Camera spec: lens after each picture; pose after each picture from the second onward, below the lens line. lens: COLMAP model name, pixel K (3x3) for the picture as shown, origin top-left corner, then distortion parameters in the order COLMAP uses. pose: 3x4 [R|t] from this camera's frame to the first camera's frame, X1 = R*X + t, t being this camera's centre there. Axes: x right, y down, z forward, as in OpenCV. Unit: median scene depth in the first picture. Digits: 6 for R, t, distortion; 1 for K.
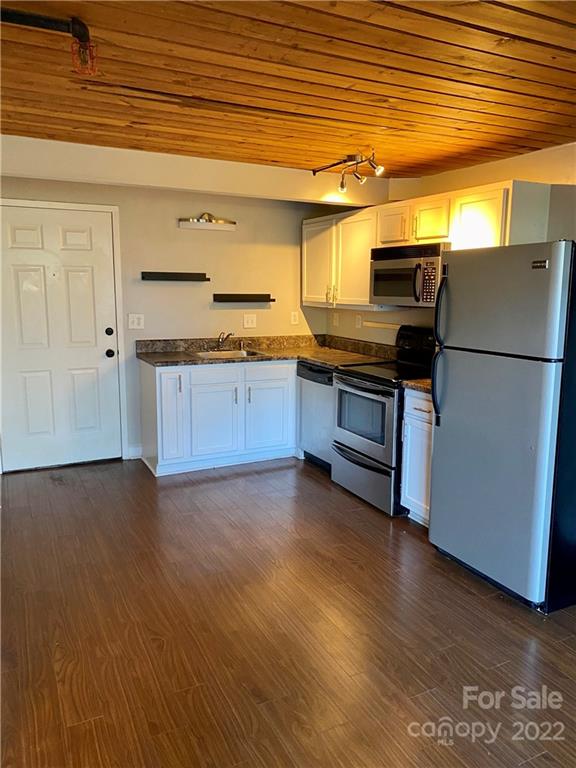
lens RADIAL K [[576.9, 0, 288.0], [0, 576.9, 384.0], [0, 0, 1]] dist [0.001683, -0.005374]
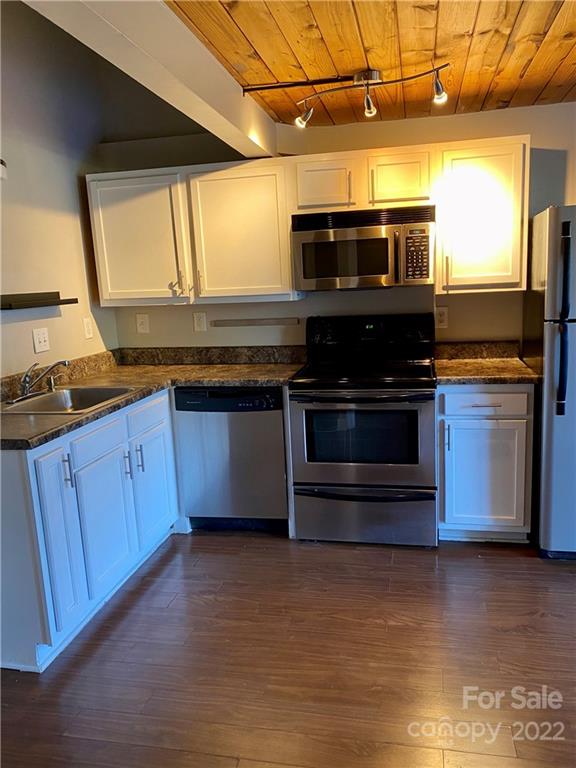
lens RADIAL K [[576.6, 0, 288.0], [0, 576.6, 384.0], [0, 0, 1]] dist [0.030715, -0.006083]
pose [[0.615036, -0.180061, 0.767664, -0.463931], [0.184451, 0.979419, 0.081952, -0.085091], [-0.766621, 0.091193, 0.635591, 0.556769]]
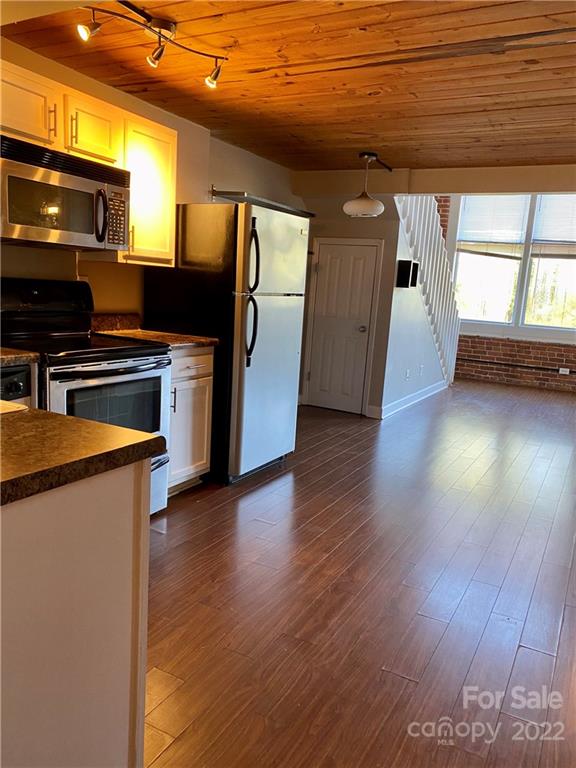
lens RADIAL K [[588.1, 0, 289.2], [0, 588.1, 387.6], [0, 0, 1]] dist [0.003256, -0.001556]
pose [[-0.570939, -0.188348, 0.799095, -0.501191], [0.066790, 0.959447, 0.273863, -0.139210], [-0.818271, 0.209731, -0.535206, 1.124300]]
